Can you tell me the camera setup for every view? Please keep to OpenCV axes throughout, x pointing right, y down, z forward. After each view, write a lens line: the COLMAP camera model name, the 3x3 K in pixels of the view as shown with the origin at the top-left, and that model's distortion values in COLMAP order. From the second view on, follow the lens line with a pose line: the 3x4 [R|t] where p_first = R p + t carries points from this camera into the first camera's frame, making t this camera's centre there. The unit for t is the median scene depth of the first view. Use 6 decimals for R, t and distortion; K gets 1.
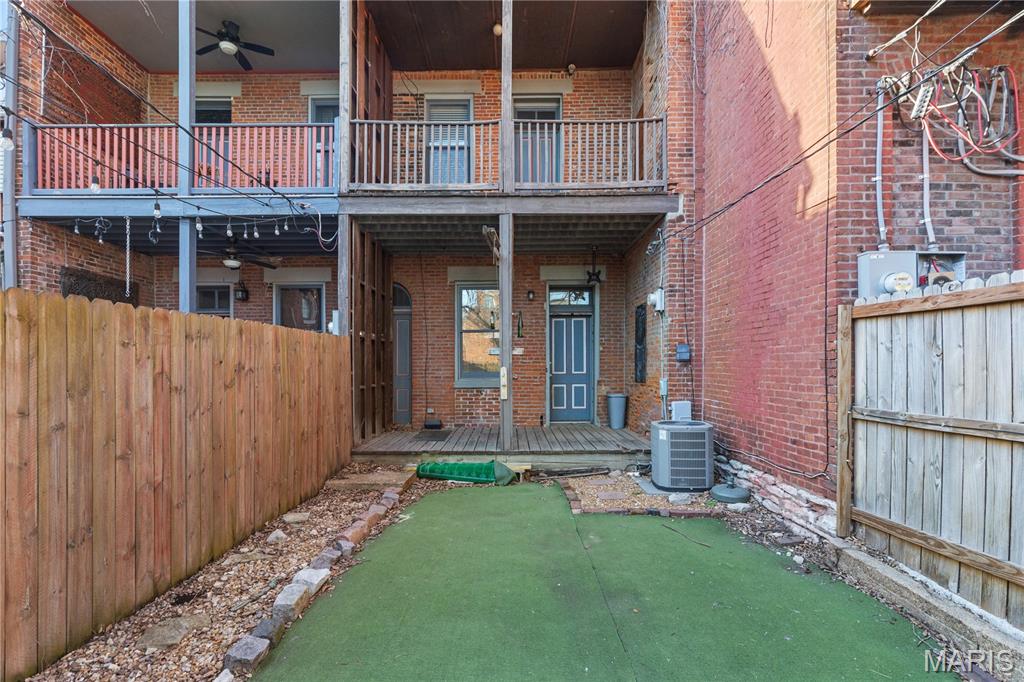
lens RADIAL K [[494.1, 0, 514.9], [0, 494.1, 381.5], [0, 0, 1]] dist [0.000035, -0.001640]
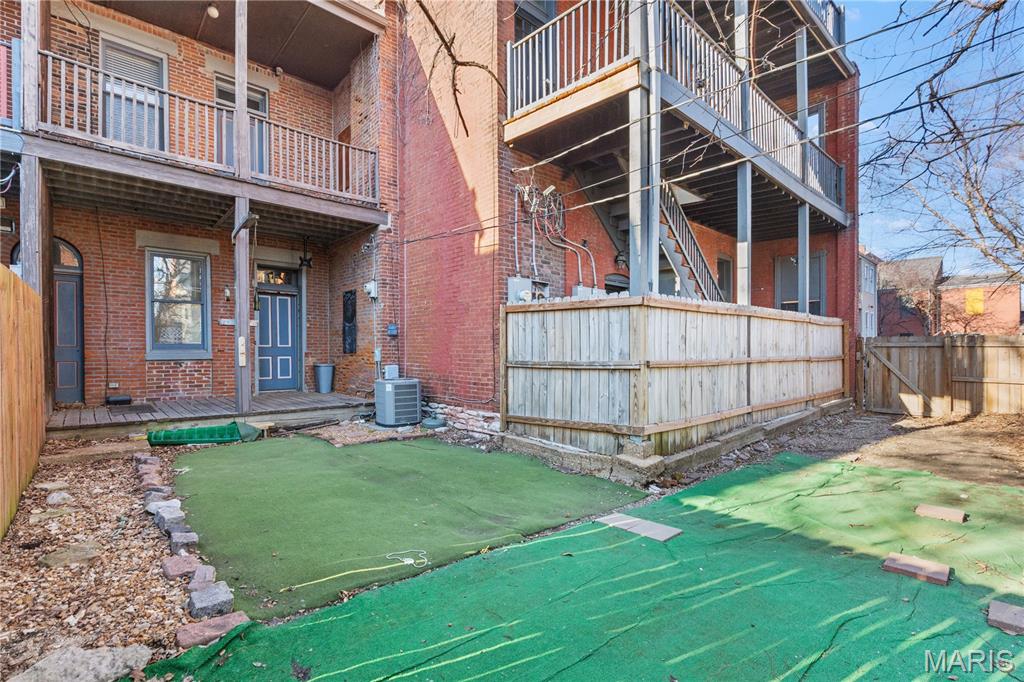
lens RADIAL K [[494.1, 0, 514.9], [0, 494.1, 381.5], [0, 0, 1]] dist [0.000035, -0.001640]
pose [[0.734242, -0.031848, 0.678140, -0.398622], [0.012381, 0.999361, 0.033528, 0.050358], [-0.678775, -0.016221, 0.734167, -0.275547]]
